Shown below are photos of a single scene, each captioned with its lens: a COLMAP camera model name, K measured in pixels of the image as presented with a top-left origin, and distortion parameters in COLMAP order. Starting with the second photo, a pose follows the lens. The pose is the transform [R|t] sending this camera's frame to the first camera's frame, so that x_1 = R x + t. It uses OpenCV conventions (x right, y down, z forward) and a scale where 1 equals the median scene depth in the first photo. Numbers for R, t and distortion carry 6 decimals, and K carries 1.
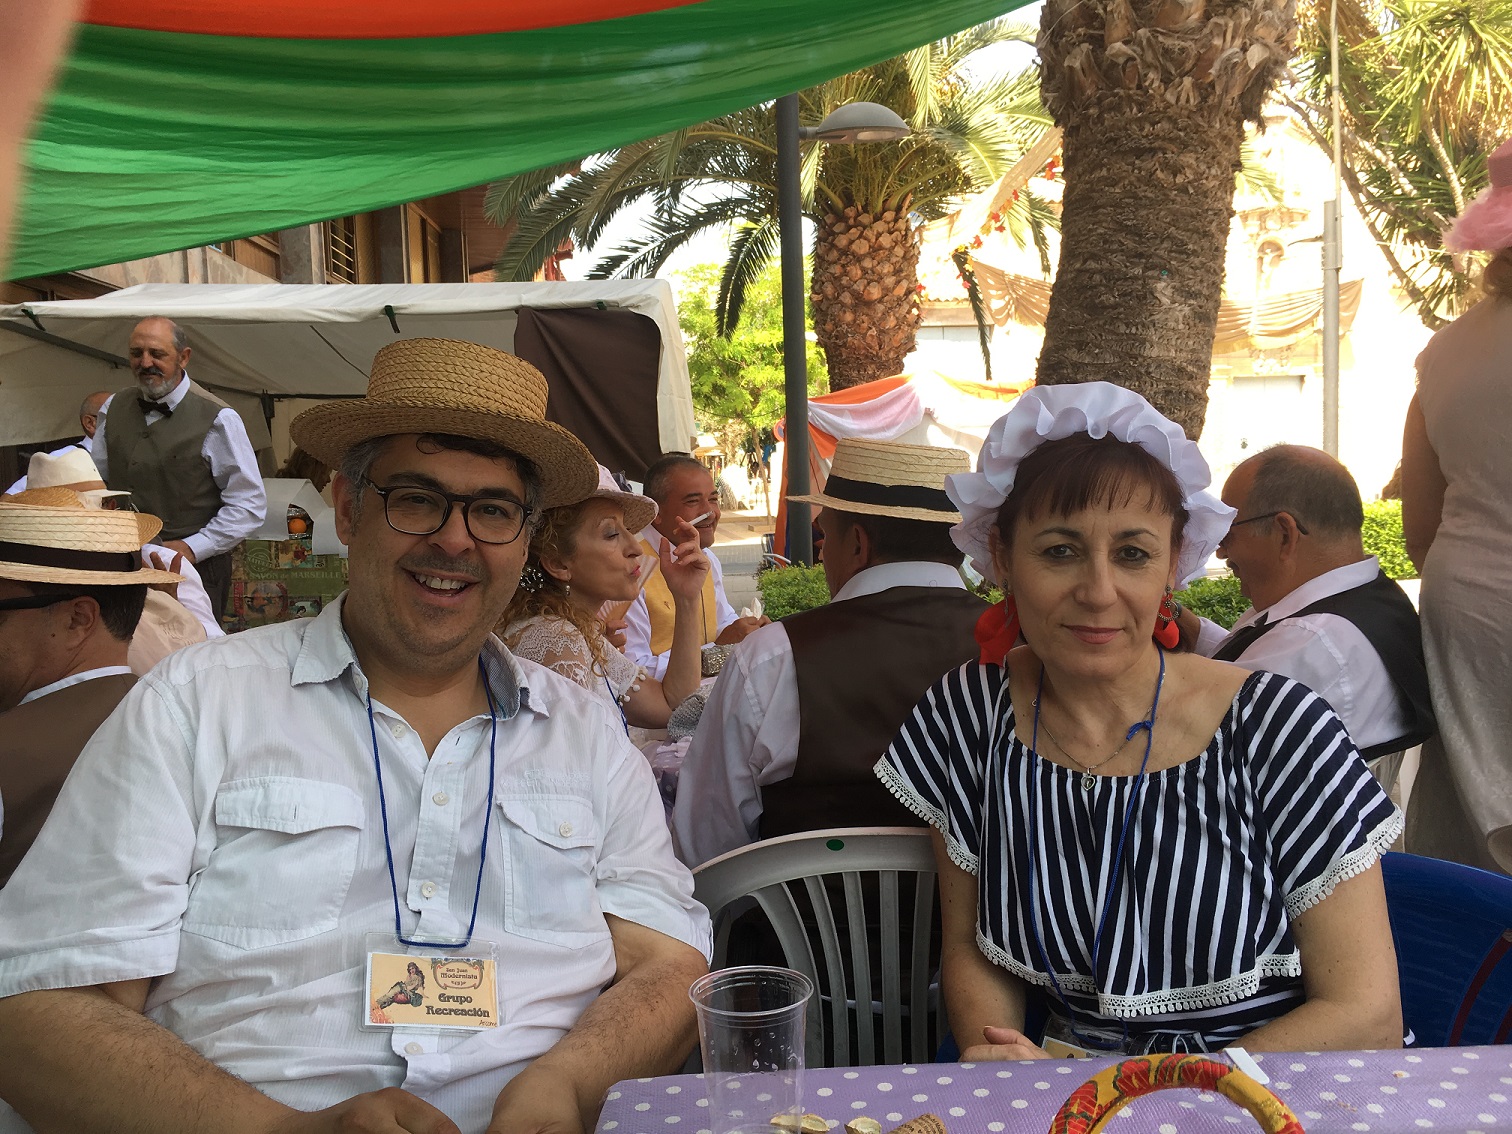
lens RADIAL K [[1289.9, 0, 759.9], [0, 1289.9, 559.8], [0, 0, 1]] dist [0.086282, -0.119285]
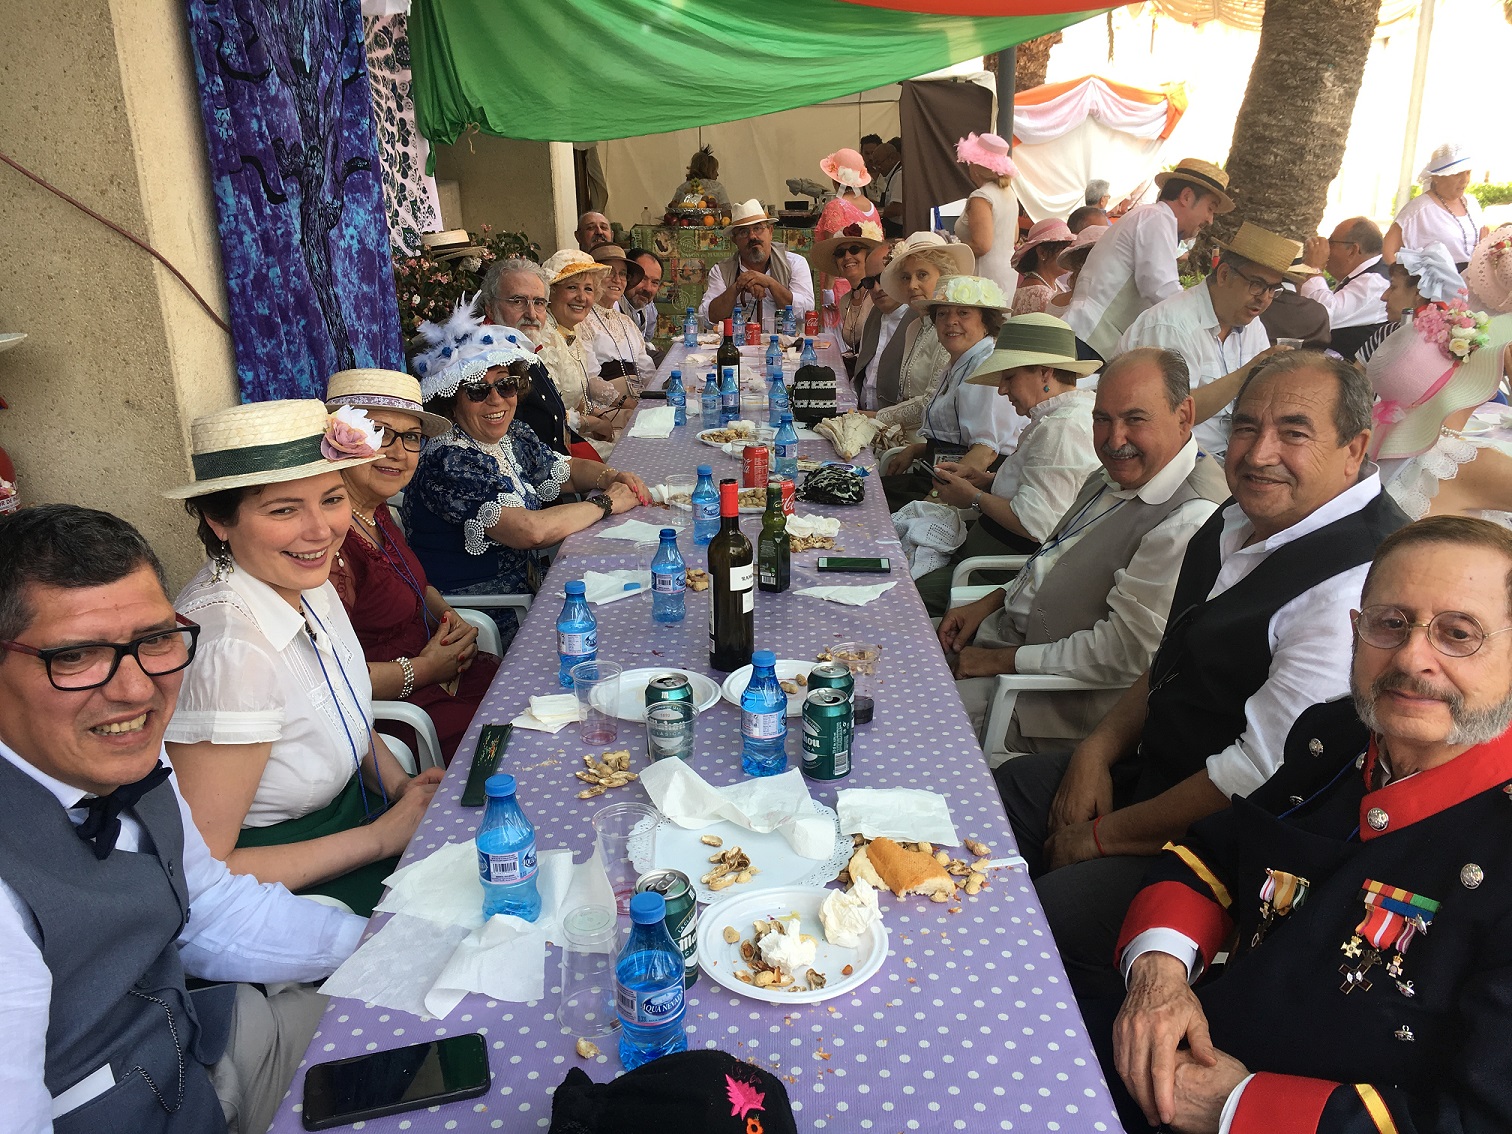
lens RADIAL K [[1289.9, 0, 748.3], [0, 1289.9, 567.2], [0, 0, 1]] dist [0.086282, -0.119285]
pose [[0.999639, 0.015638, -0.021869, -0.345837], [-0.009242, 0.963737, 0.266693, -0.051675], [0.025247, -0.266395, 0.963533, -0.698592]]
